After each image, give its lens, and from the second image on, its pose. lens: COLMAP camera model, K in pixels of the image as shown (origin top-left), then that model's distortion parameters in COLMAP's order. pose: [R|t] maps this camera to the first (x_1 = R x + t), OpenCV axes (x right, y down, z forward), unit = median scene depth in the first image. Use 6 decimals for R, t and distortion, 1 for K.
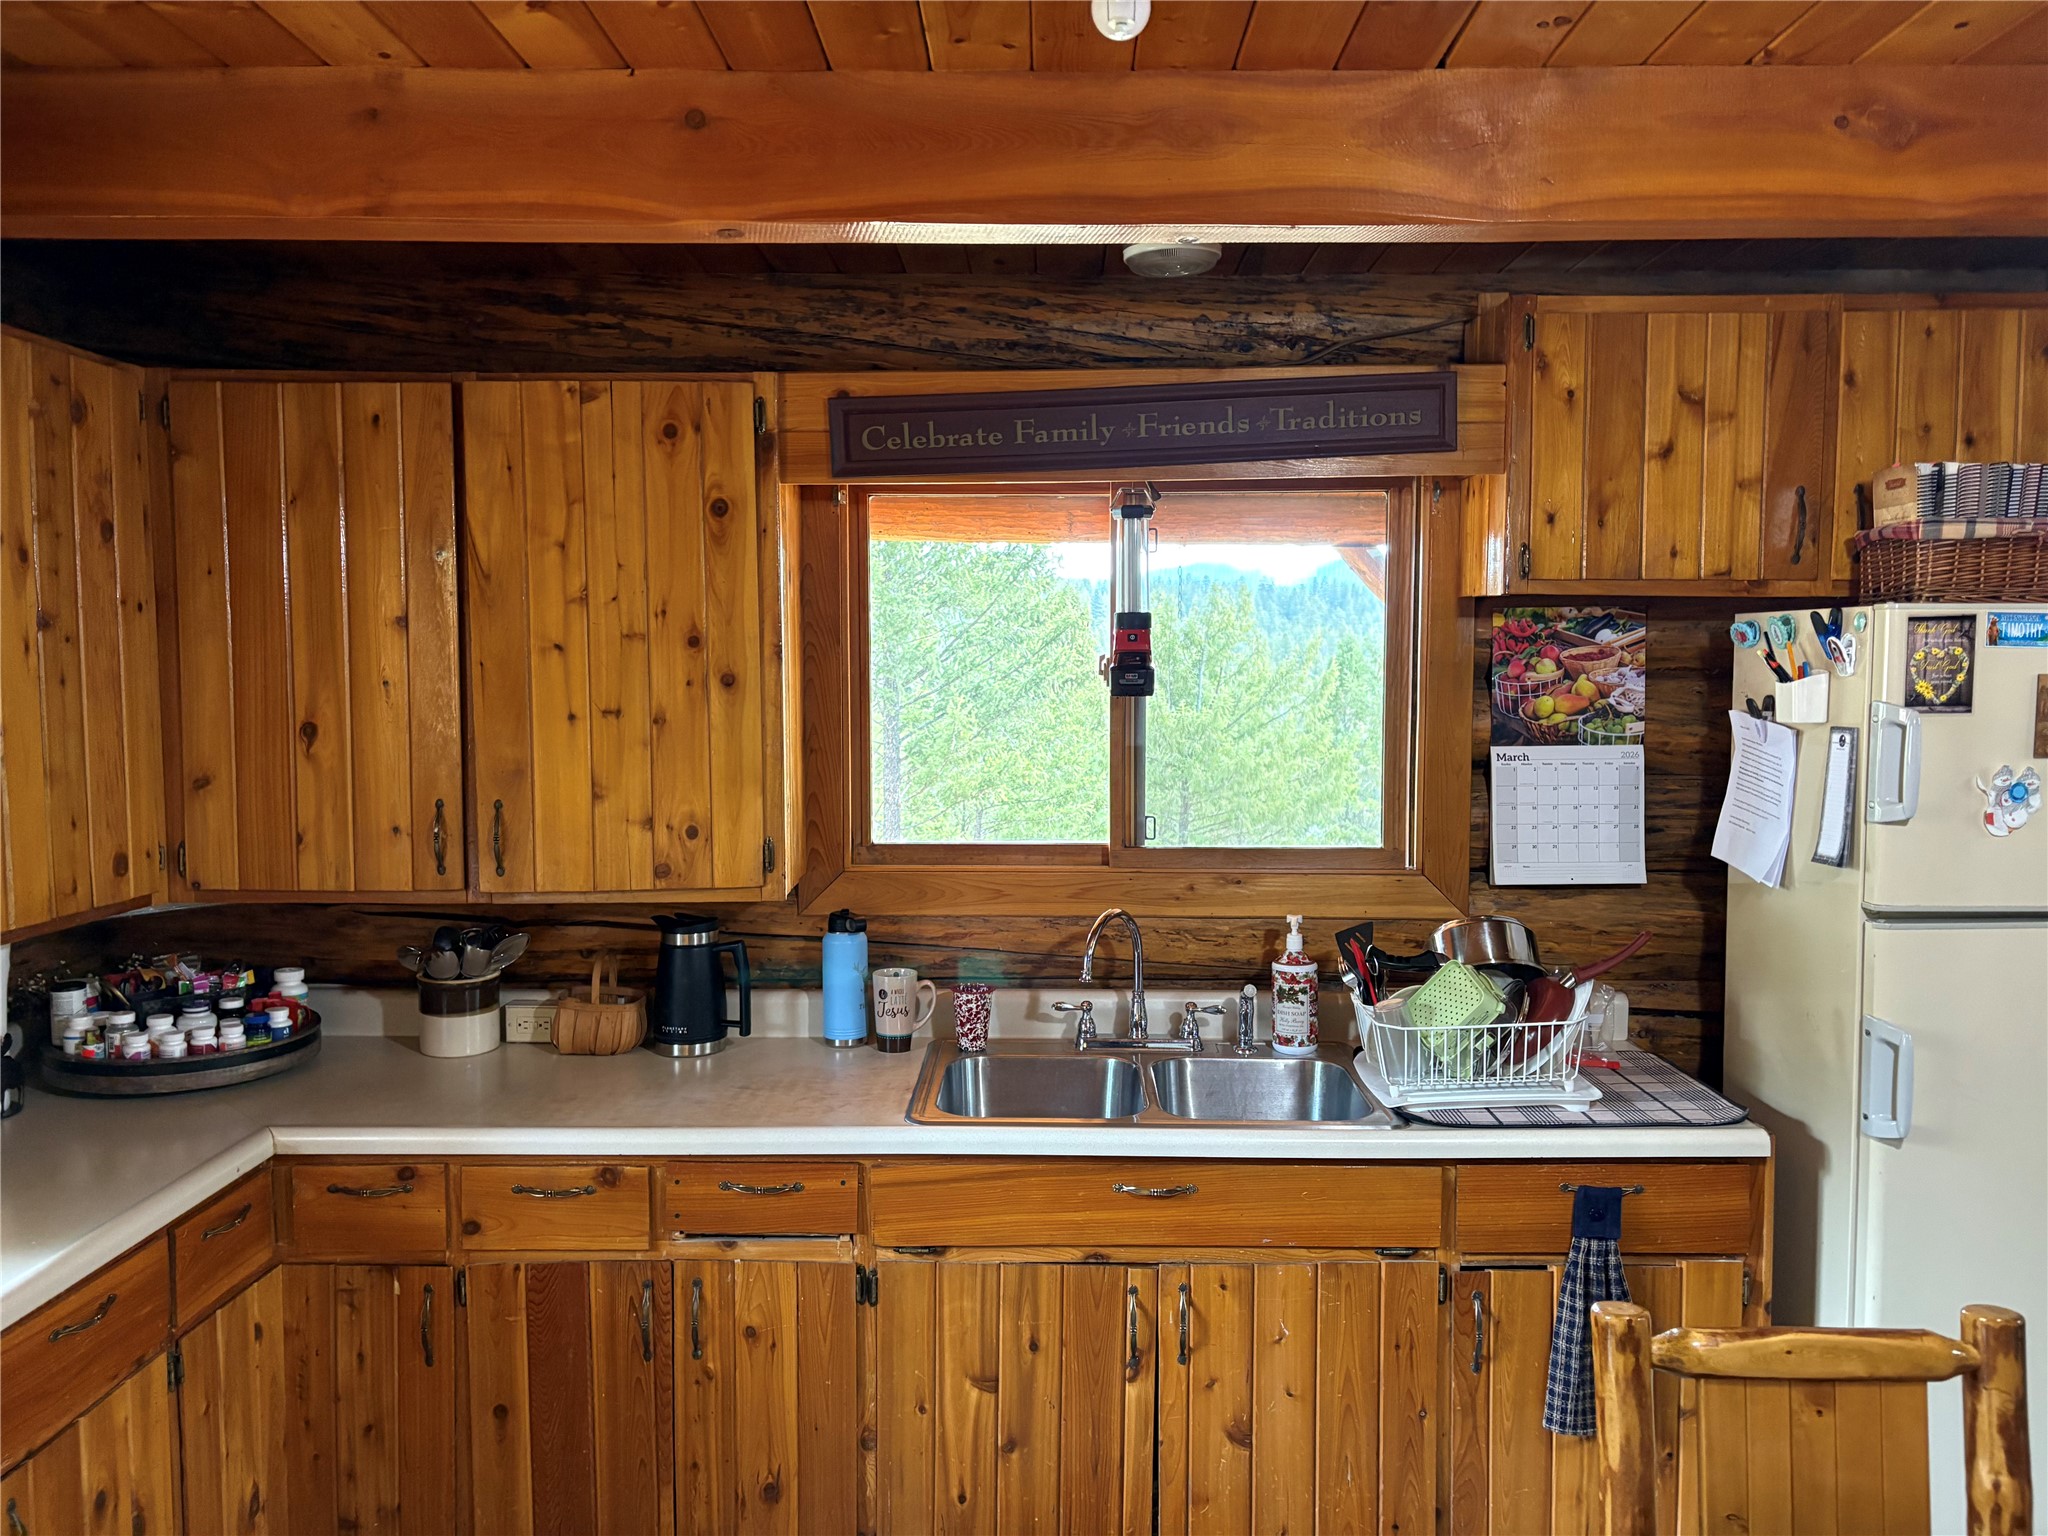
lens RADIAL K [[1535.2, 0, 1030.1], [0, 1535.2, 764.0], [0, 0, 1]] dist [0.050273, -0.052482]
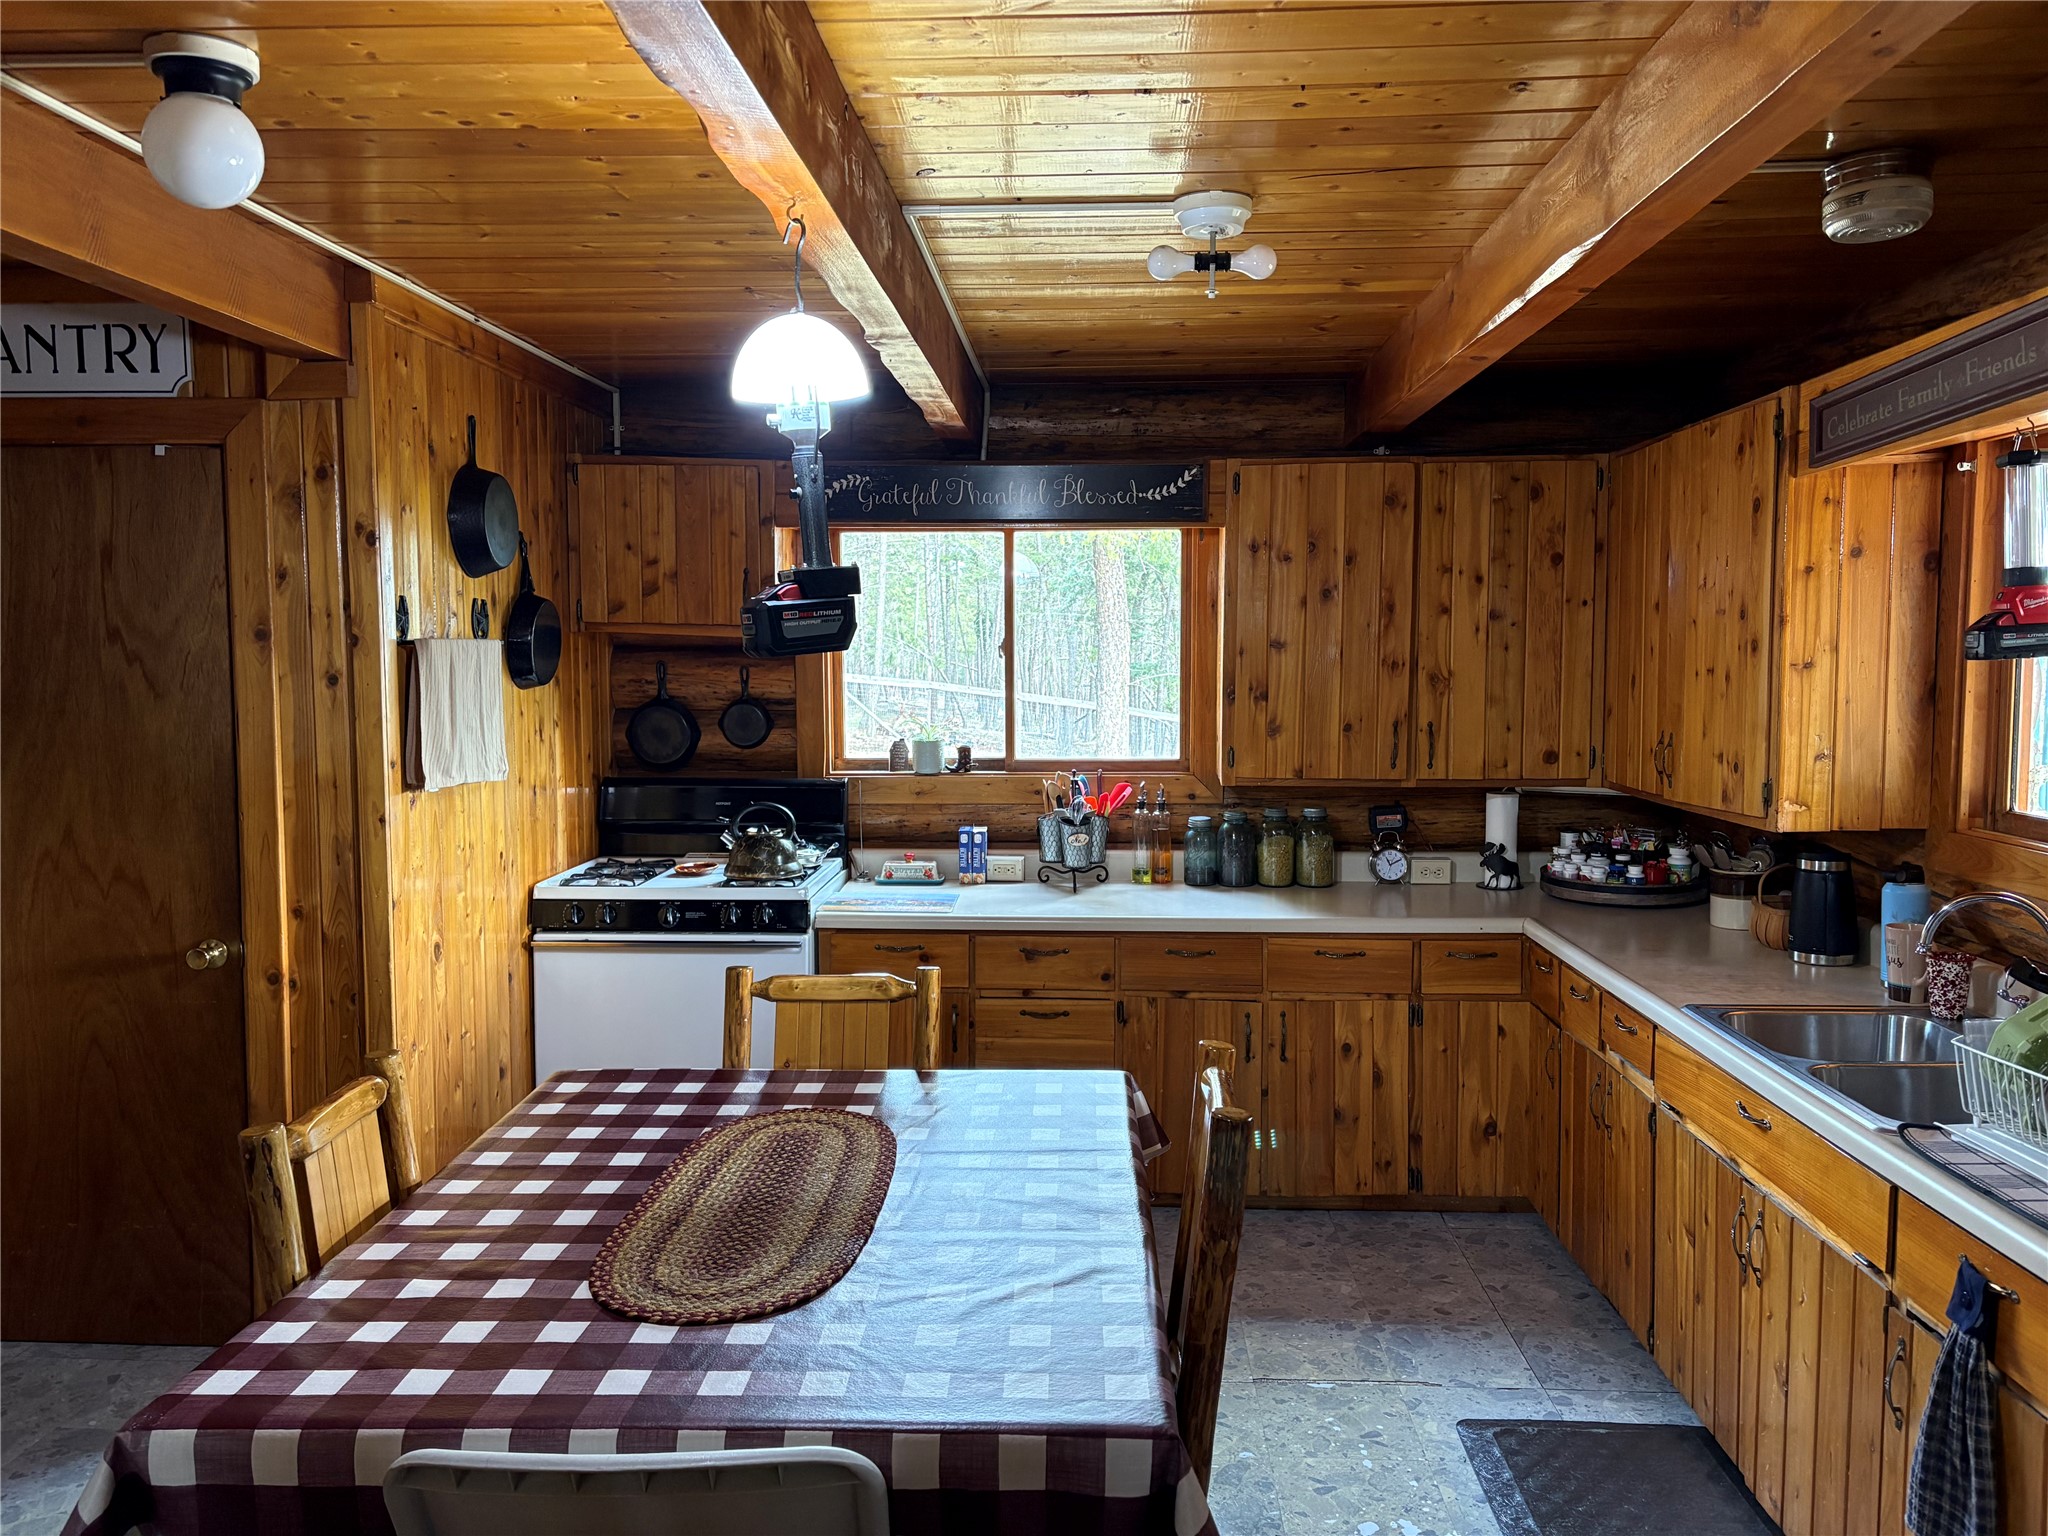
lens RADIAL K [[1535.2, 0, 1031.6], [0, 1535.2, 768.6], [0, 0, 1]] dist [0.050273, -0.052482]
pose [[-0.039087, 0.074986, -0.996418, 1.124286], [-0.057813, 0.995340, 0.077173, -0.019636], [0.997562, 0.060622, -0.034570, 0.499874]]
